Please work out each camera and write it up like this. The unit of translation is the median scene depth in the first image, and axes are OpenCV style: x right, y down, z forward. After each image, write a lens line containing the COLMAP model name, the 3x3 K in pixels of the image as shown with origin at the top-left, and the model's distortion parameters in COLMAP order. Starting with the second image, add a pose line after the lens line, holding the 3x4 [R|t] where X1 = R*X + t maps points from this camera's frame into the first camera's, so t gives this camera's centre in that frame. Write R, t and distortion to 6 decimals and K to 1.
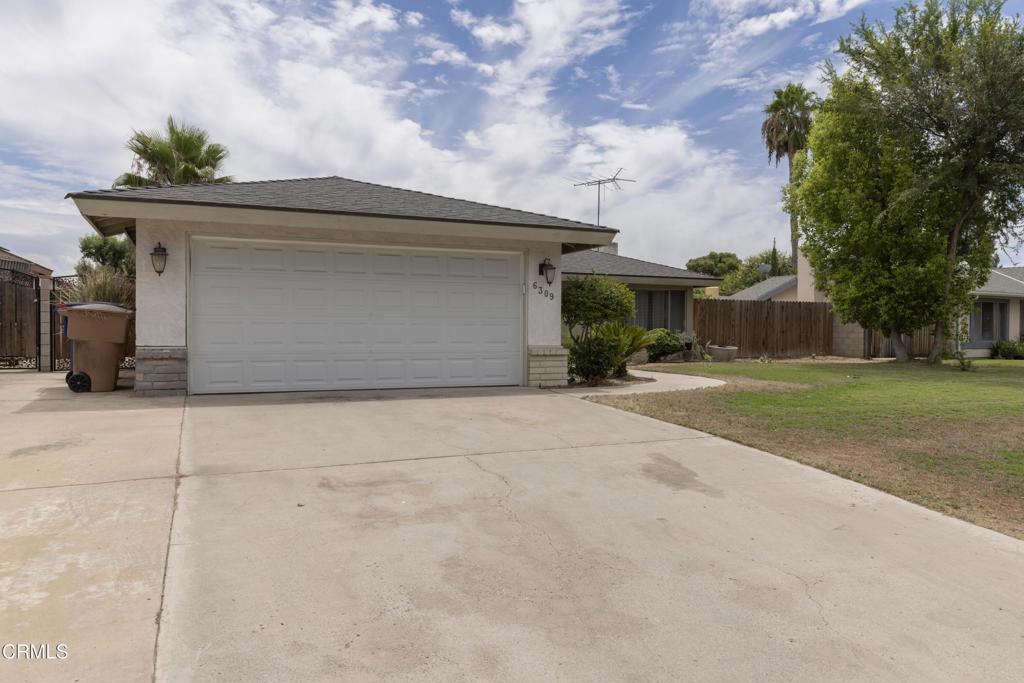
lens RADIAL K [[740.6, 0, 512.0], [0, 740.6, 341.5], [0, 0, 1]] dist [0.015095, 0.001418]
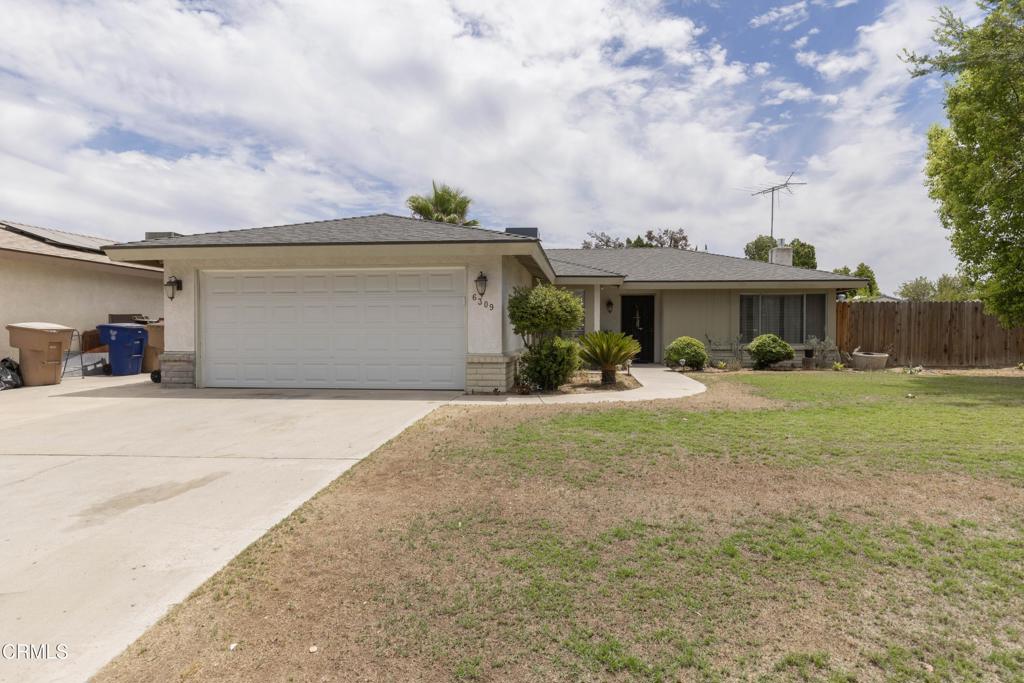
lens RADIAL K [[596.2, 0, 512.0], [0, 596.2, 341.5], [0, 0, 1]] dist [0.004781, -0.000230]
pose [[0.870664, 0.002092, -0.491874, 0.497606], [-0.003434, 0.999992, -0.001825, -0.010348], [0.491866, 0.003279, 0.870665, 0.276881]]
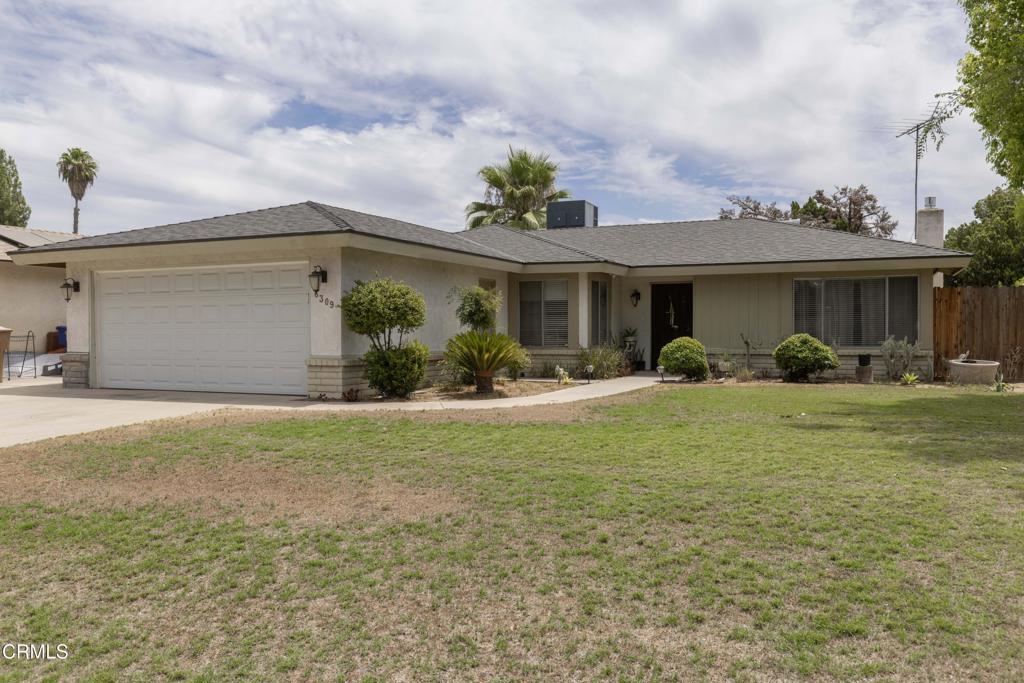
lens RADIAL K [[781.3, 0, 514.3], [0, 781.3, 335.6], [0, 0, 1]] dist [0.002732, -0.000053]
pose [[0.681083, -0.004001, -0.732195, 0.952704], [-0.005638, 0.999927, -0.010709, -0.011311], [0.732184, 0.011422, 0.681011, 0.489022]]
